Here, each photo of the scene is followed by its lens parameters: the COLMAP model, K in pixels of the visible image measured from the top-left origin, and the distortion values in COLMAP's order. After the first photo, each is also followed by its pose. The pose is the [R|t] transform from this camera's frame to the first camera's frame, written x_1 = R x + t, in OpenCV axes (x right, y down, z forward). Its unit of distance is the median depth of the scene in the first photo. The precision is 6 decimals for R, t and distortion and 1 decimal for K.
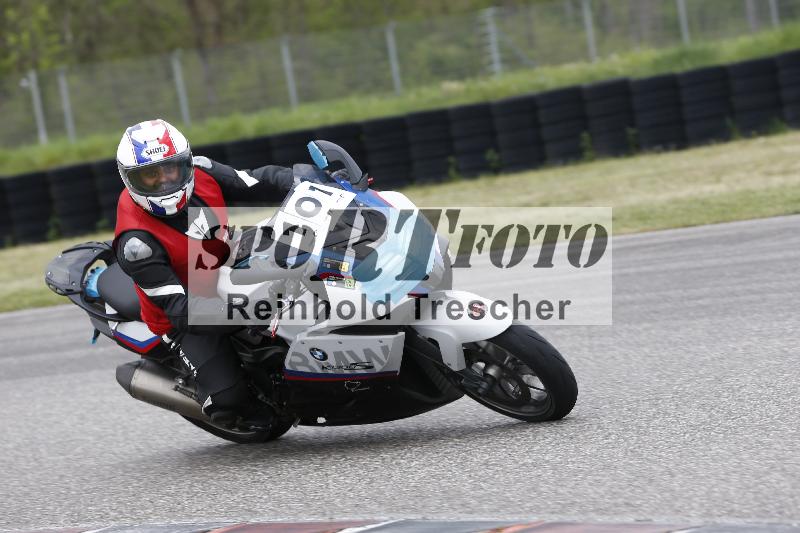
lens RADIAL K [[4258.6, 0, 396.1], [0, 4258.6, 273.4], [0, 0, 1]] dist [2.764859, 0.000000]
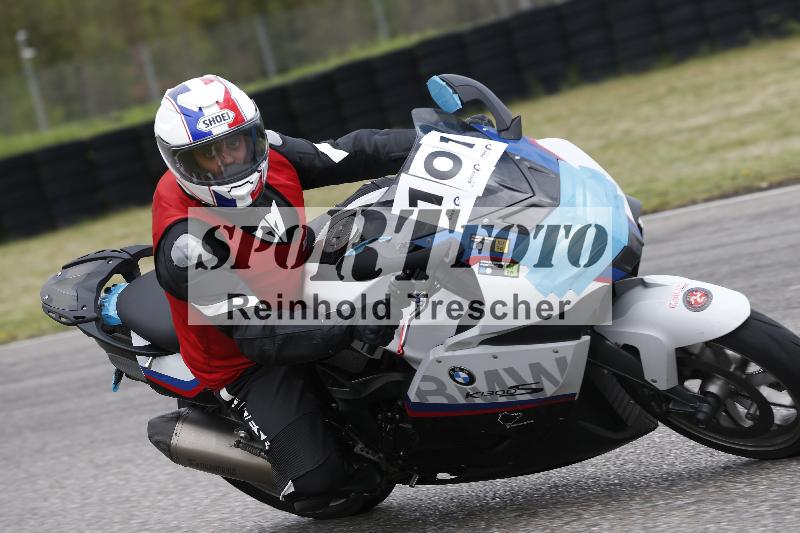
lens RADIAL K [[4258.6, 0, 396.9], [0, 4258.6, 266.7], [0, 0, 1]] dist [2.764859, 0.000000]
pose [[0.996351, -0.055303, 0.065010, -0.073524], [0.057393, 0.997879, -0.030721, 0.021873], [-0.063173, 0.034340, 0.997412, 0.296602]]
